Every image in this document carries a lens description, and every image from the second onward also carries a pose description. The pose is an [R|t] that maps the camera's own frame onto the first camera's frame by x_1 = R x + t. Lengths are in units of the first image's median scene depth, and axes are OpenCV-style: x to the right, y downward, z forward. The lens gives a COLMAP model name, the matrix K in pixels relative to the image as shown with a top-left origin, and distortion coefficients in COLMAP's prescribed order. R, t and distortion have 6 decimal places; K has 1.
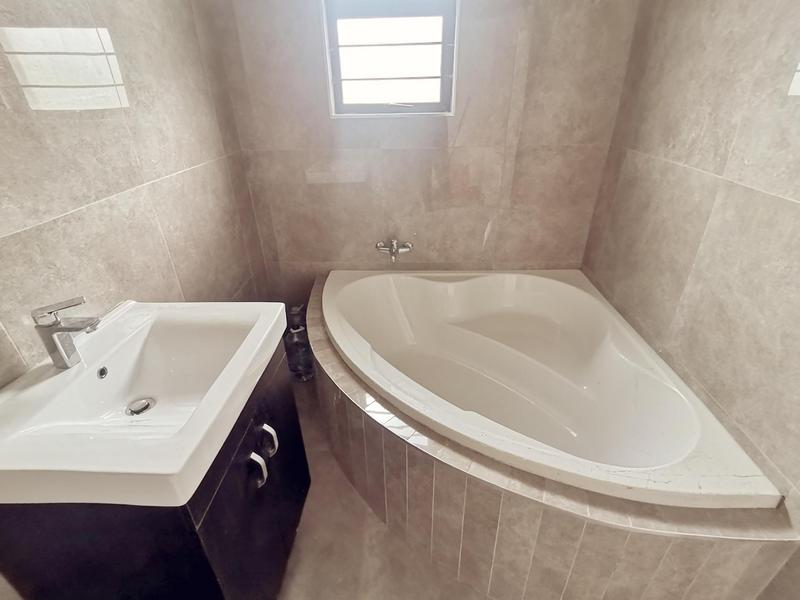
lens RADIAL K [[394.9, 0, 393.2], [0, 394.9, 299.3], [0, 0, 1]] dist [0.059451, -0.039423]
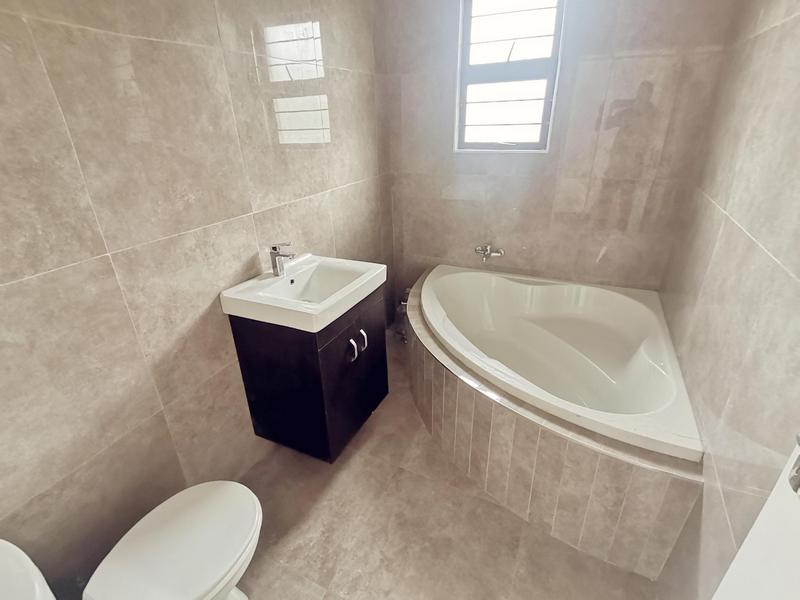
lens RADIAL K [[394.9, 0, 393.2], [0, 394.9, 299.3], [0, 0, 1]] dist [0.059451, -0.039423]
pose [[0.921527, 0.161280, -0.353237, 0.265351], [-0.177219, 0.984085, -0.013019, 0.122600], [0.345515, 0.074598, 0.935443, -0.389207]]
